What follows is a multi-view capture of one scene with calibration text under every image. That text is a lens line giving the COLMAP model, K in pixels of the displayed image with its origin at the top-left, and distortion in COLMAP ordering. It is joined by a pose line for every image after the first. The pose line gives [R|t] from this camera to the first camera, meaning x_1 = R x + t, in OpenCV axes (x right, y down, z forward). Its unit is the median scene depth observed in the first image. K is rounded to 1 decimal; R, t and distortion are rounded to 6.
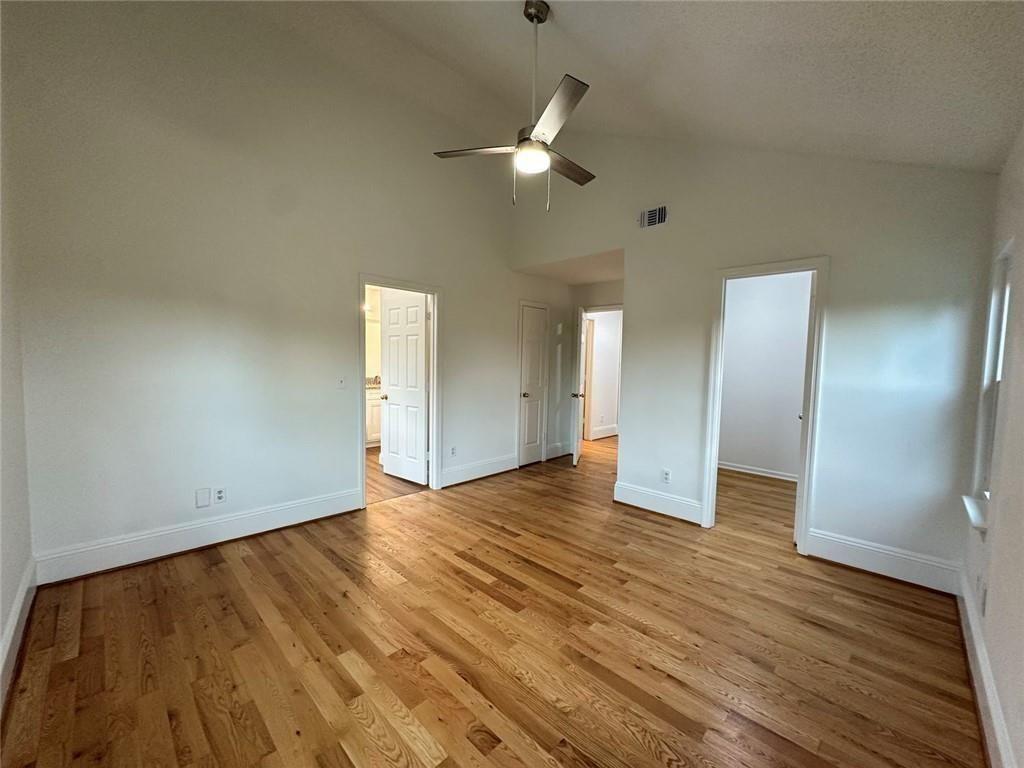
lens RADIAL K [[407.2, 0, 510.4], [0, 407.2, 385.4], [0, 0, 1]] dist [-0.001714, -0.000148]
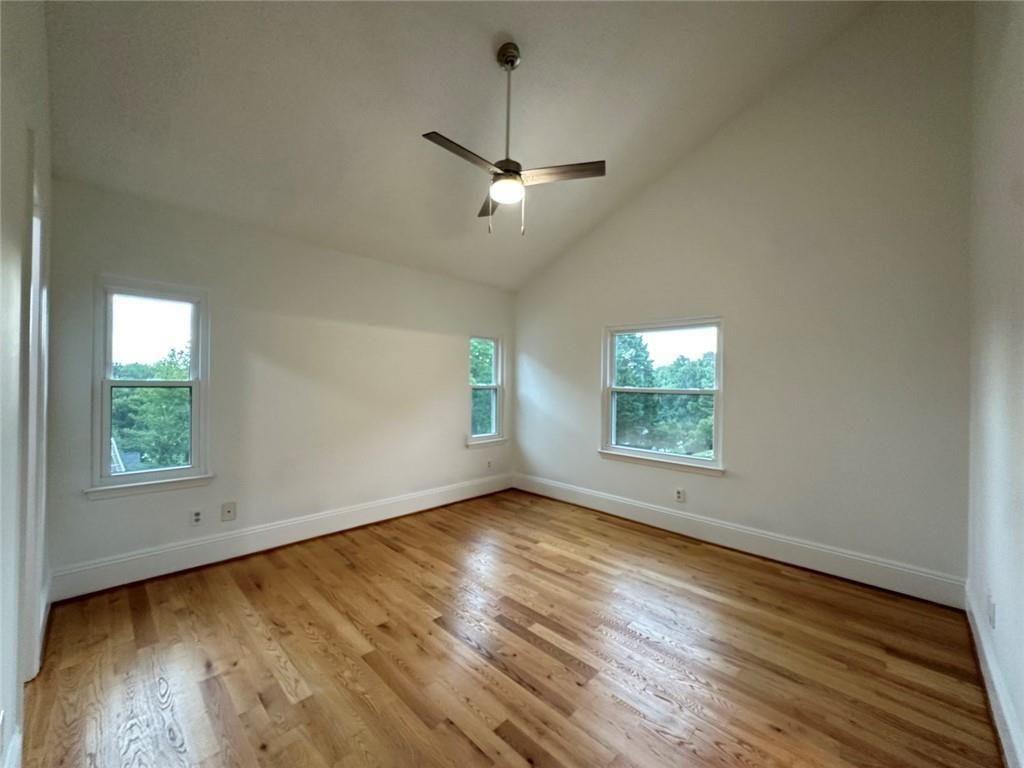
lens RADIAL K [[407.2, 0, 510.4], [0, 407.2, 385.4], [0, 0, 1]] dist [-0.001714, -0.000148]
pose [[-0.999203, -0.037573, -0.013485, 0.034693], [-0.038405, 0.996957, 0.067832, -0.101794], [0.010896, 0.068296, -0.997606, 1.817368]]
